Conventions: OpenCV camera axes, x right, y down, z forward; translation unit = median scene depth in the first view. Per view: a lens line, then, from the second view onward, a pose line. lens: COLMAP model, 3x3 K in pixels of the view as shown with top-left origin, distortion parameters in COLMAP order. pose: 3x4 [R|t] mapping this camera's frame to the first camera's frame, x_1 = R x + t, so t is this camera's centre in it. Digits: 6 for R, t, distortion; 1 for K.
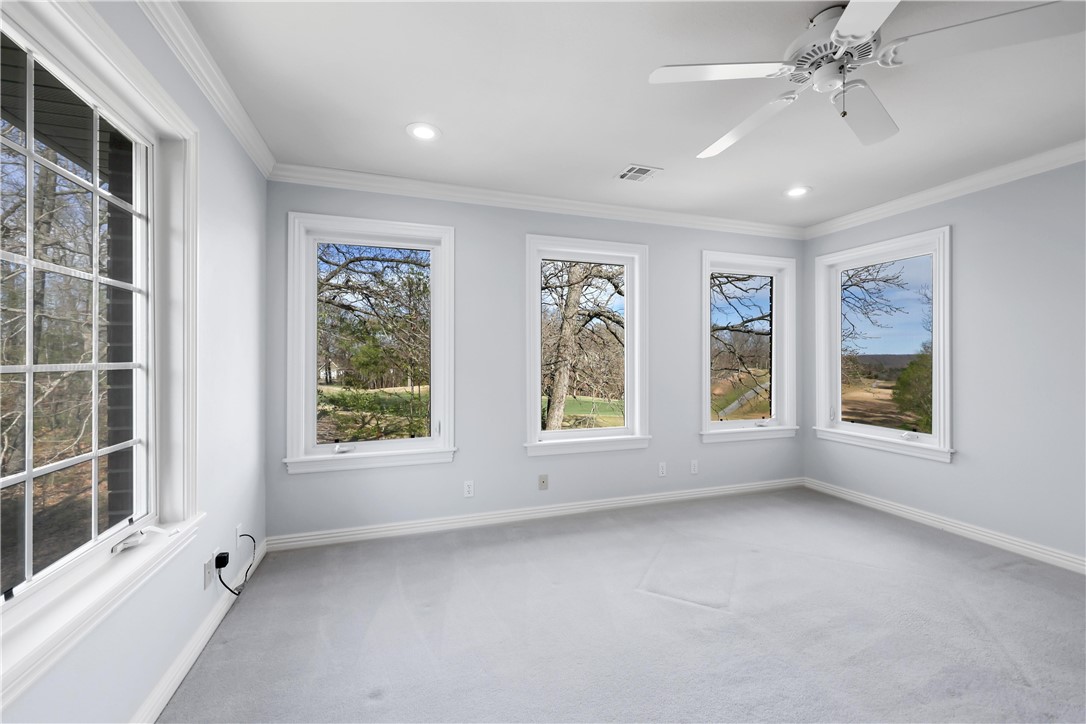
lens RADIAL K [[444.2, 0, 543.8], [0, 444.2, 359.2], [0, 0, 1]] dist [0.002406, 0.000153]
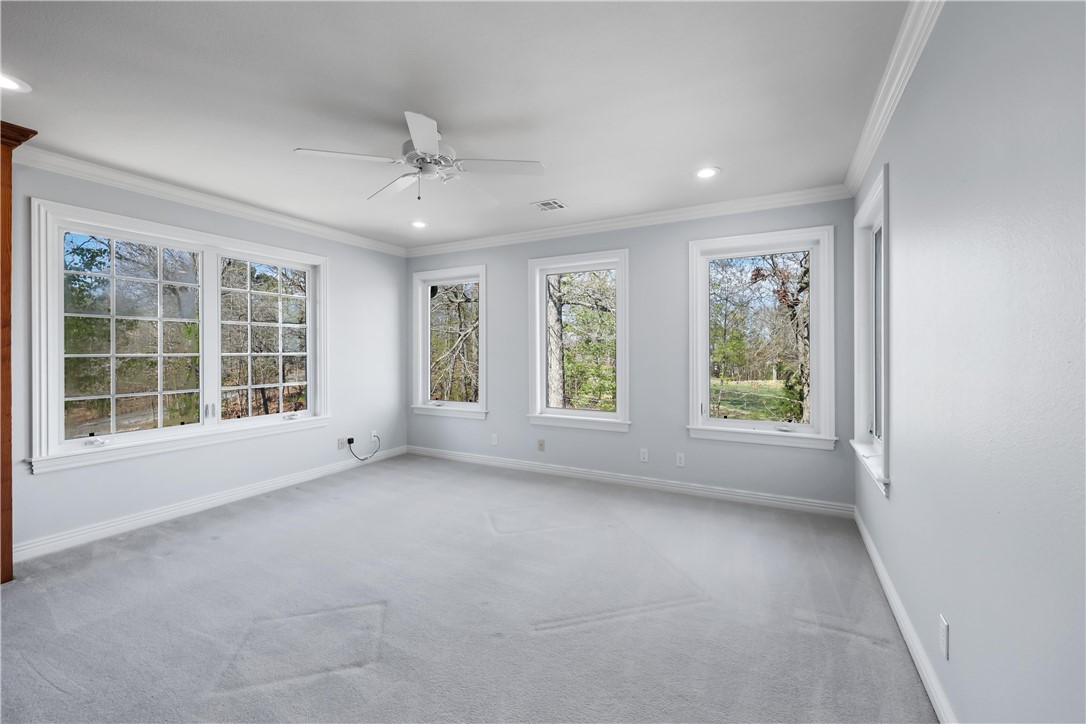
lens RADIAL K [[440.9, 0, 546.4], [0, 440.9, 352.4], [0, 0, 1]] dist [-0.000447, 0.000023]
pose [[0.688132, 0.000919, -0.725585, 0.875262], [0.000572, 0.999998, 0.001810, -0.000773], [0.725585, -0.001661, 0.688130, 0.100664]]
